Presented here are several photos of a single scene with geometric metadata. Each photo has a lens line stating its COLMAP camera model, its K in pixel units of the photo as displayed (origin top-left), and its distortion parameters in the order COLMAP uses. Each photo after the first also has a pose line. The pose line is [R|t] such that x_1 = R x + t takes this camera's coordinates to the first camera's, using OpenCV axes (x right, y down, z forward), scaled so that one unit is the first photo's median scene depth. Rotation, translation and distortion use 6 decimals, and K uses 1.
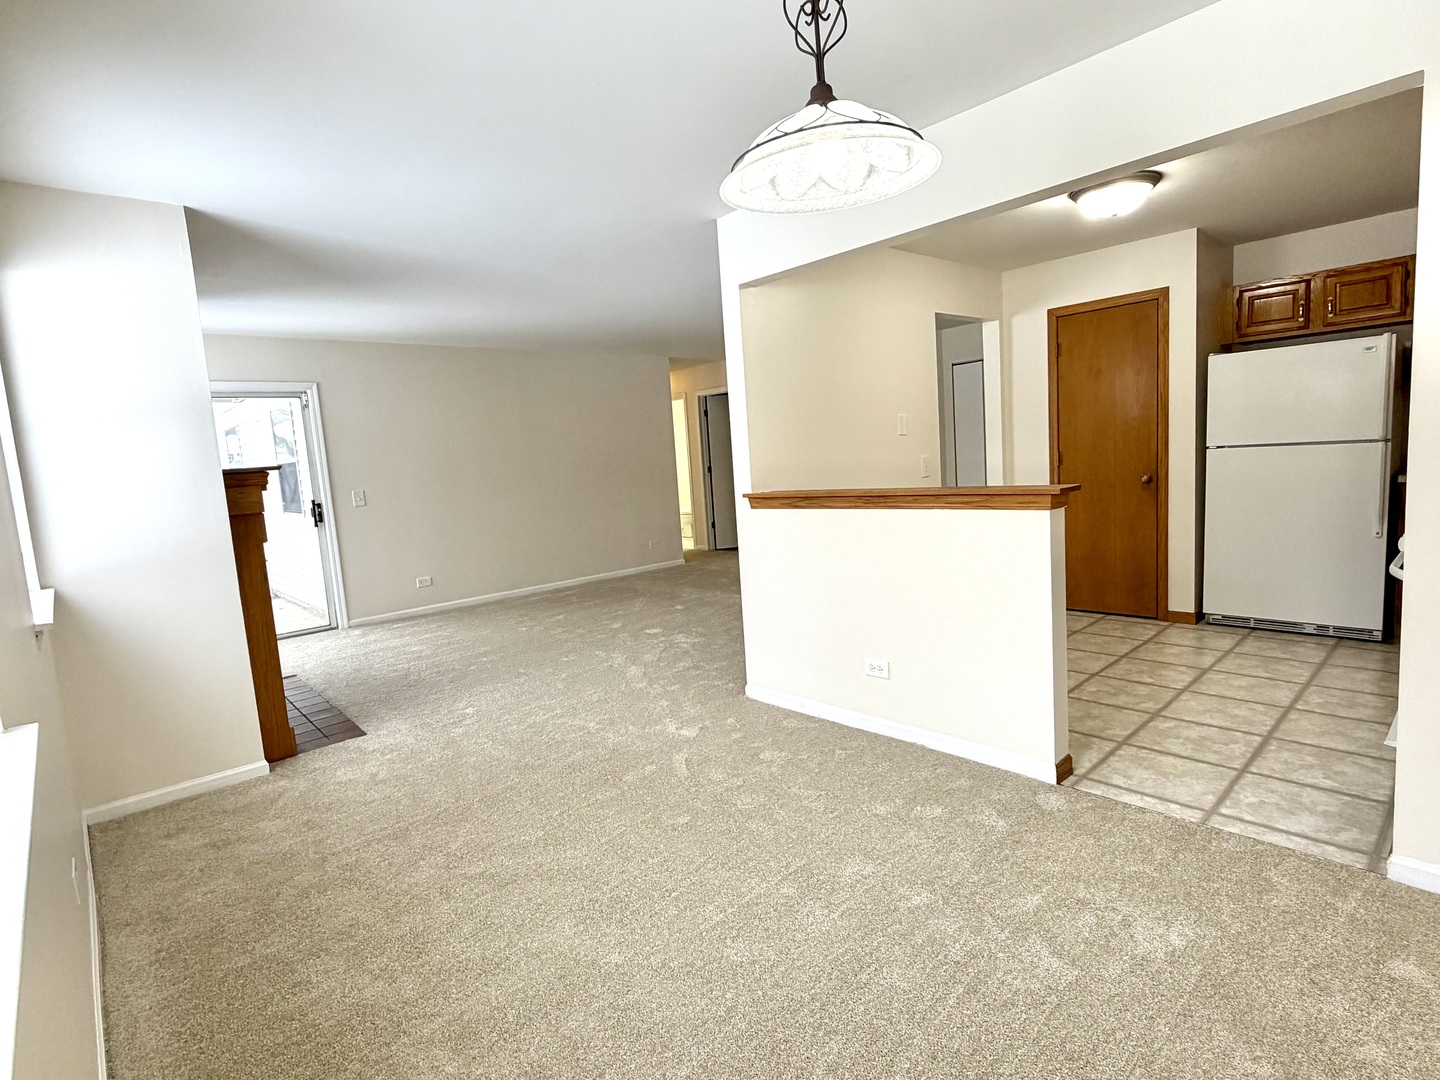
lens RADIAL K [[720.1, 0, 718.2], [0, 720.1, 544.8], [0, 0, 1]] dist [0.000010, -0.000488]
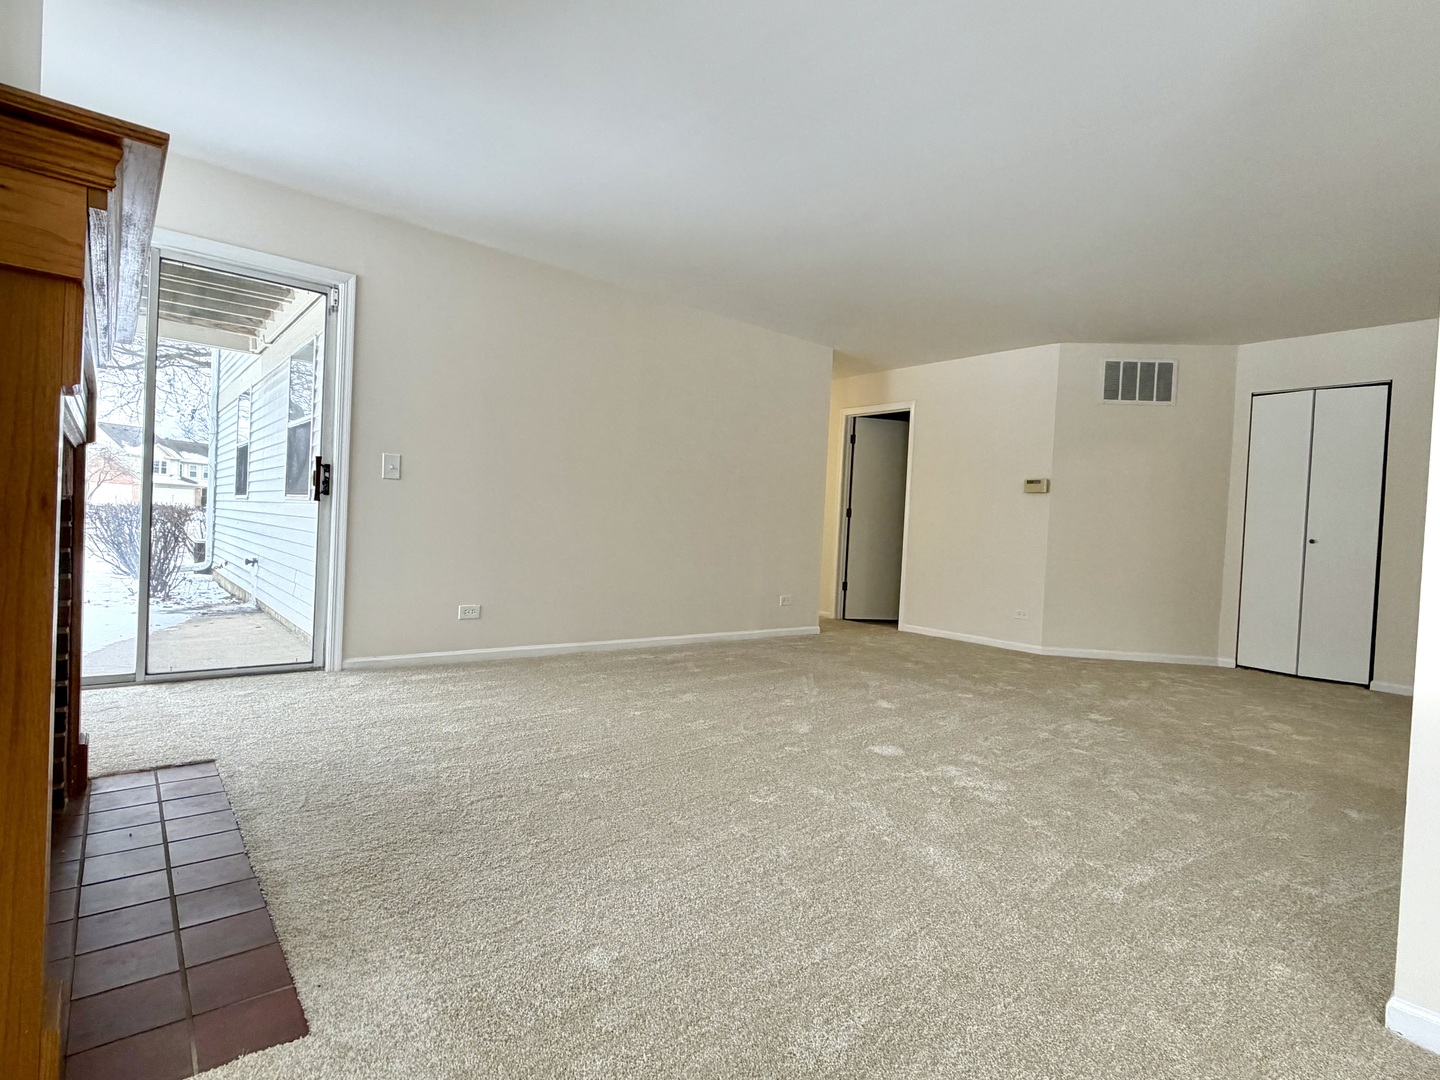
lens RADIAL K [[720.1, 0, 716.5], [0, 720.1, 547.9], [0, 0, 1]] dist [0.000010, -0.000488]
pose [[0.992469, 0.117899, -0.033229, -0.258802], [-0.120539, 0.988271, -0.093758, 0.042699], [0.021786, 0.097057, 0.995040, 0.532810]]
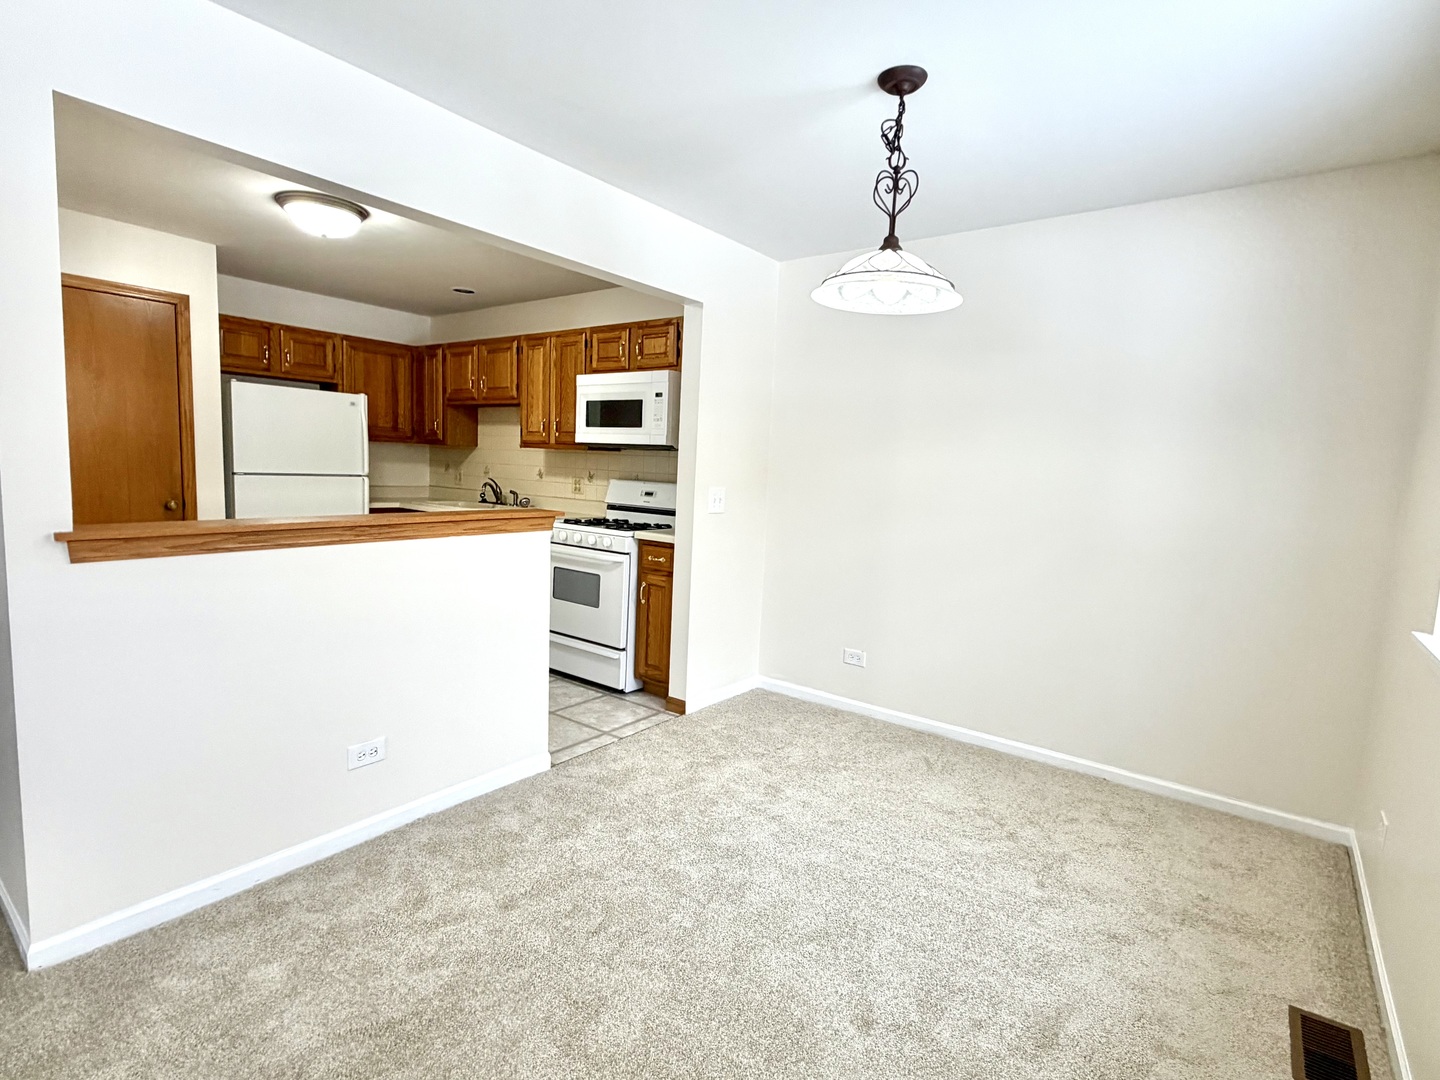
lens RADIAL K [[720.1, 0, 718.1], [0, 720.1, 539.7], [0, 0, 1]] dist [0.000010, -0.000488]
pose [[-0.181836, -0.045043, 0.982297, -0.412482], [0.089928, 0.994002, 0.062226, -0.046360], [-0.979208, 0.099651, -0.176695, 0.536500]]
